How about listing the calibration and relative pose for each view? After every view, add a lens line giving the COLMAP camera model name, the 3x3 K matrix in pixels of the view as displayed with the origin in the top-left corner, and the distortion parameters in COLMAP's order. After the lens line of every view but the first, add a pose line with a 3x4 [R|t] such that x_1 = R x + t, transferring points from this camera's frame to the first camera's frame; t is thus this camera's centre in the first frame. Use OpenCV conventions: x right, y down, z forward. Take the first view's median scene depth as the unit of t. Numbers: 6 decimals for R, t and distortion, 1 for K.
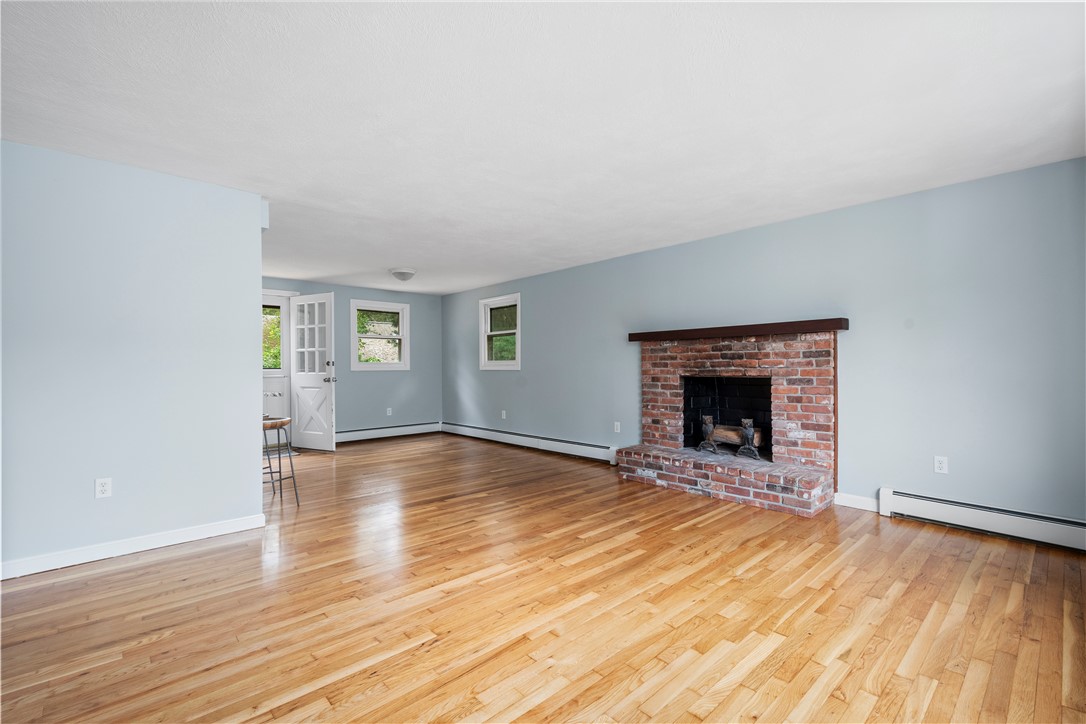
lens RADIAL K [[477.5, 0, 538.3], [0, 477.5, 371.3], [0, 0, 1]] dist [0.014580, -0.000143]
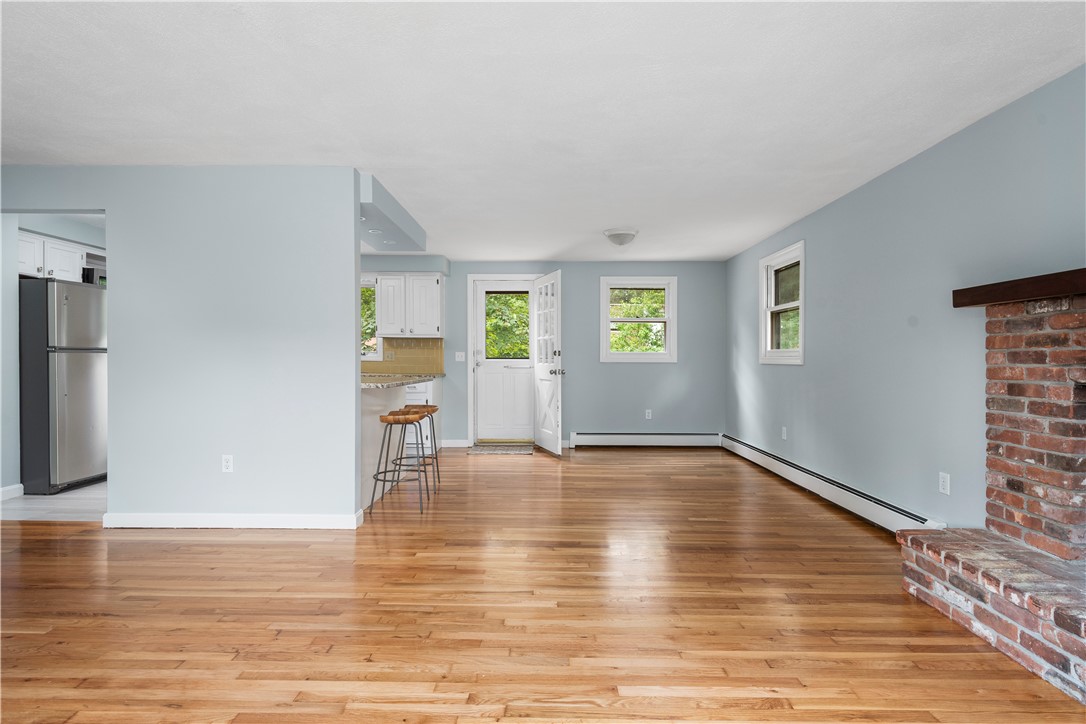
lens RADIAL K [[548.3, 0, 539.3], [0, 548.3, 360.4], [0, 0, 1]] dist [0.010033, -0.002076]
pose [[0.728872, 0.011645, -0.684551, 0.302394], [-0.015513, 0.999880, 0.000492, -0.004258], [0.684474, 0.010261, 0.728965, 0.360596]]
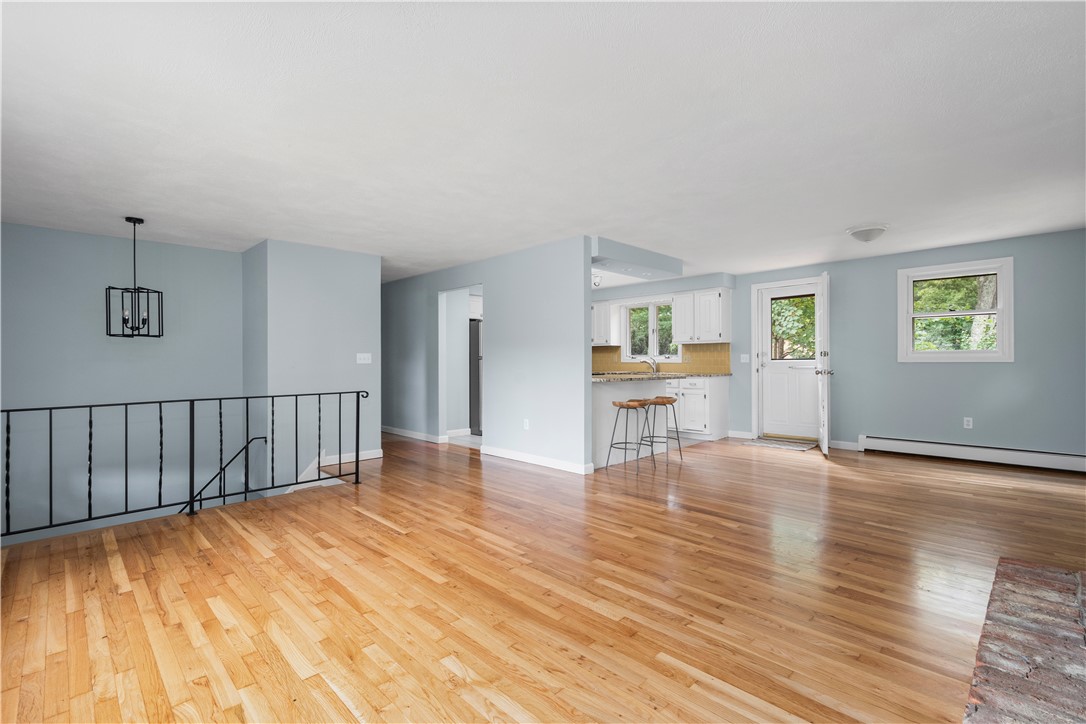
lens RADIAL K [[489.6, 0, 536.9], [0, 489.6, 361.2], [0, 0, 1]] dist [0.014672, 0.000000]
pose [[0.031181, 0.006148, -0.999495, 0.628661], [-0.003408, 0.999976, 0.006045, -0.008992], [0.999508, 0.003217, 0.031201, 0.622169]]
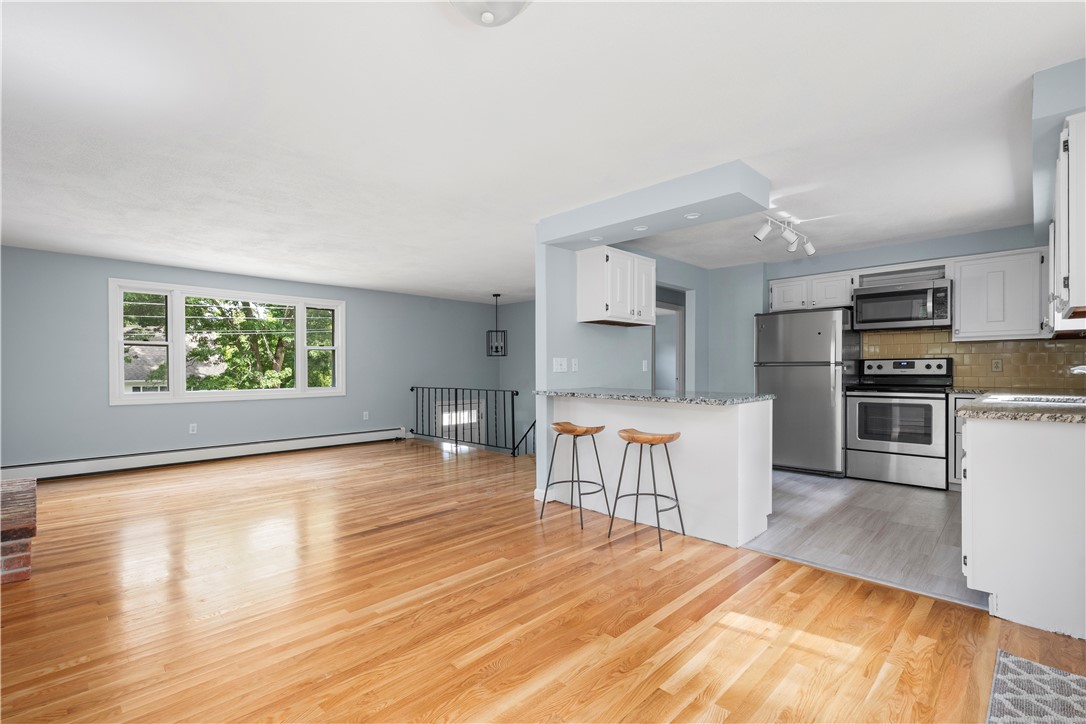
lens RADIAL K [[496.8, 0, 540.3], [0, 496.8, 378.6], [0, 0, 1]] dist [-0.000954, -0.000230]
pose [[-0.998798, 0.005970, -0.048645, -0.396004], [0.004832, 0.999713, 0.023479, -0.006529], [0.048771, 0.023216, -0.998540, 1.693714]]
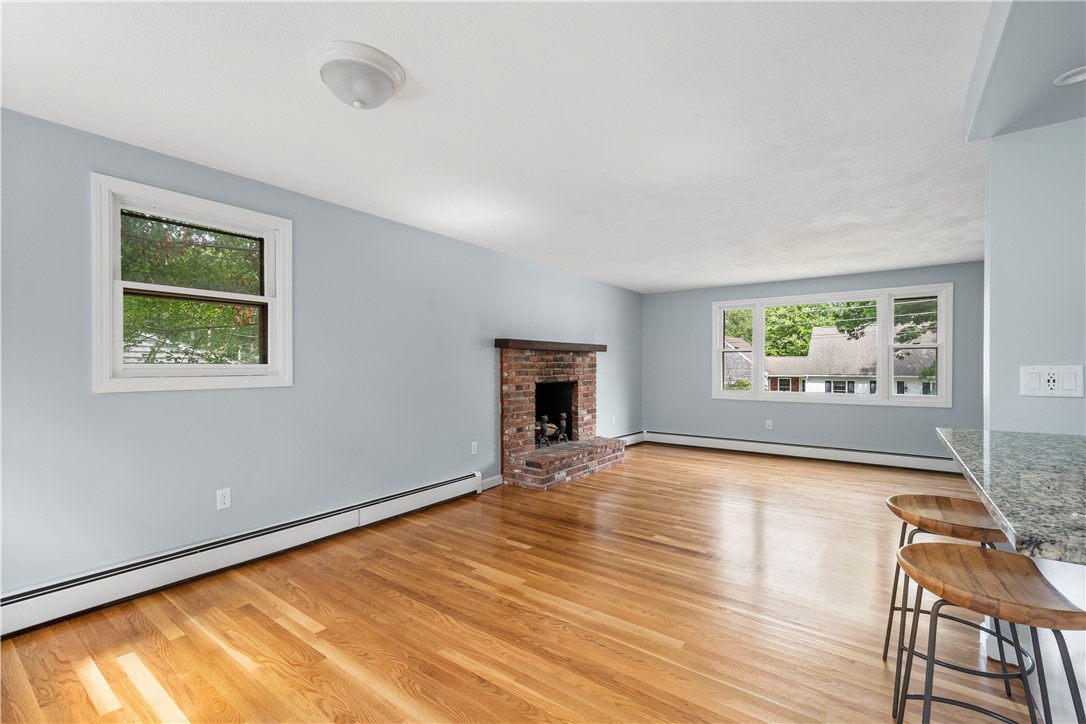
lens RADIAL K [[470.0, 0, 533.5], [0, 470.0, 365.5], [0, 0, 1]] dist [0.002071, -0.000082]
pose [[-0.178677, 0.007712, 0.983878, -0.806300], [0.012009, 0.999912, -0.005657, -0.025937], [-0.983835, 0.010804, -0.178753, 1.269288]]
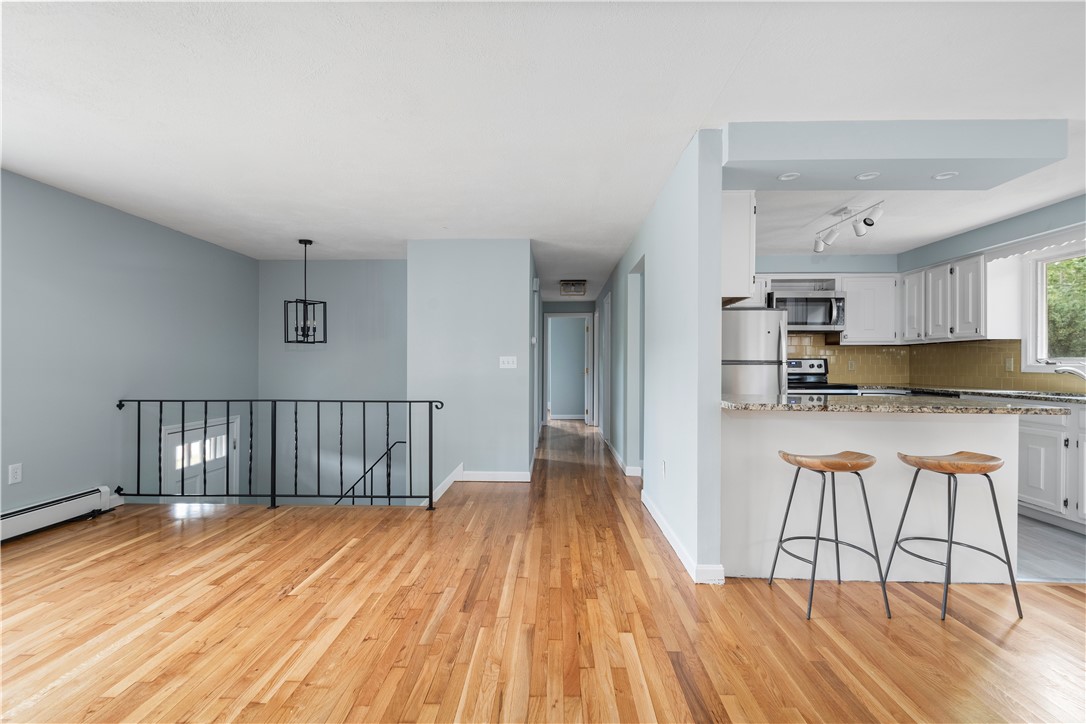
lens RADIAL K [[511.9, 0, 539.8], [0, 511.9, 364.4], [0, 0, 1]] dist [0.006176, -0.000192]
pose [[-0.697655, -0.002056, -0.716431, 0.115647], [-0.006475, 0.999973, 0.003436, -0.007367], [0.716404, 0.007036, -0.697650, 1.040016]]
